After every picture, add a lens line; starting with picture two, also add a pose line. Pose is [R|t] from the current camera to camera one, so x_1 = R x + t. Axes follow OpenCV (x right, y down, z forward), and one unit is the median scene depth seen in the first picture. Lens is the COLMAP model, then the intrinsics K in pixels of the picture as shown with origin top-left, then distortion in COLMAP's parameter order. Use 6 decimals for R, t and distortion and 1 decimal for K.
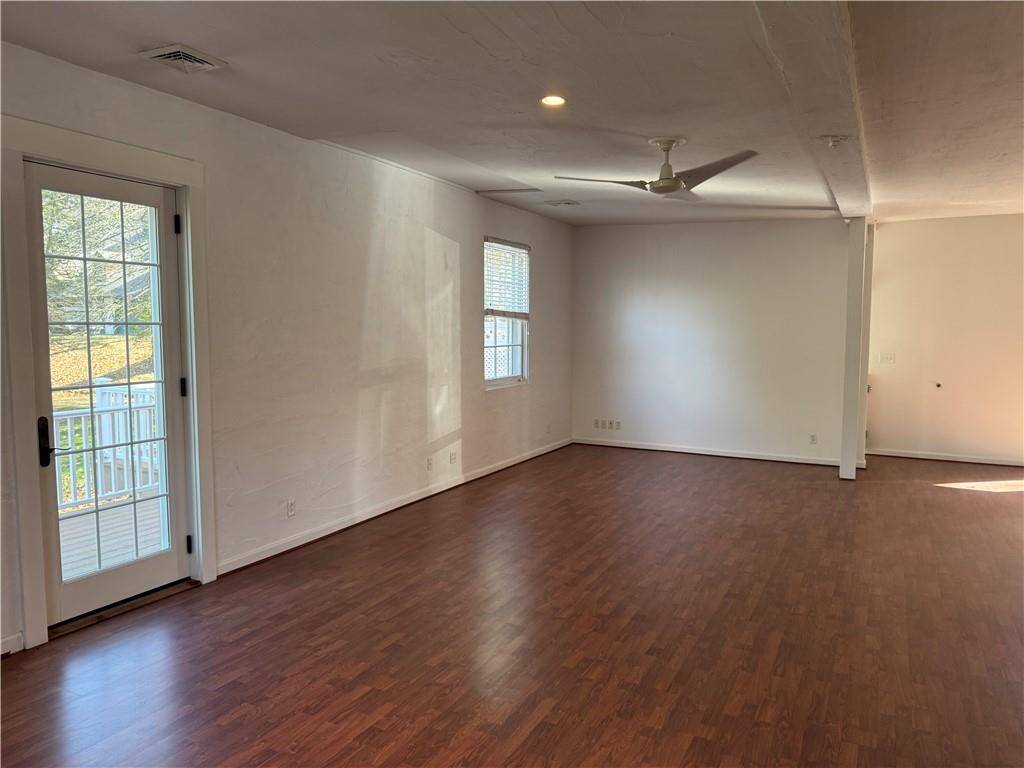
lens RADIAL K [[724.0, 0, 552.0], [0, 724.0, 385.4], [0, 0, 1]] dist [0.087608, -0.115120]
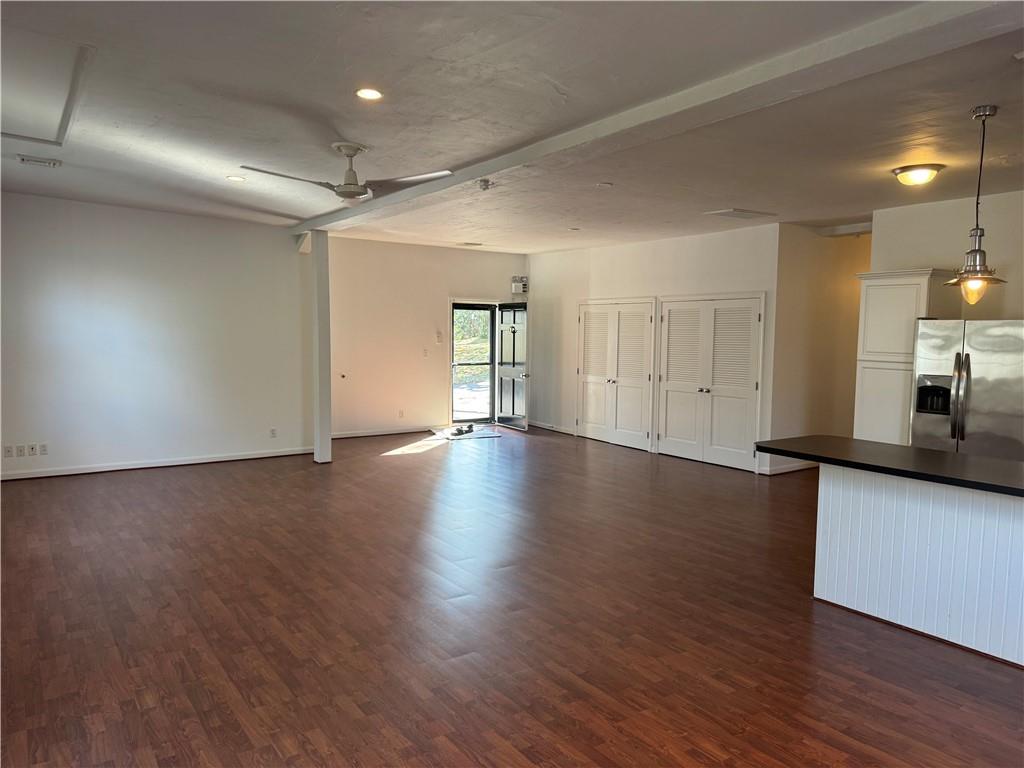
lens RADIAL K [[705.1, 0, 516.7], [0, 705.1, 394.2], [0, 0, 1]] dist [-0.006999, -0.002282]
pose [[0.494217, -0.082791, 0.865387, -0.674638], [0.063768, 0.996226, 0.058891, -0.038118], [-0.866997, 0.026079, 0.497631, 0.353494]]
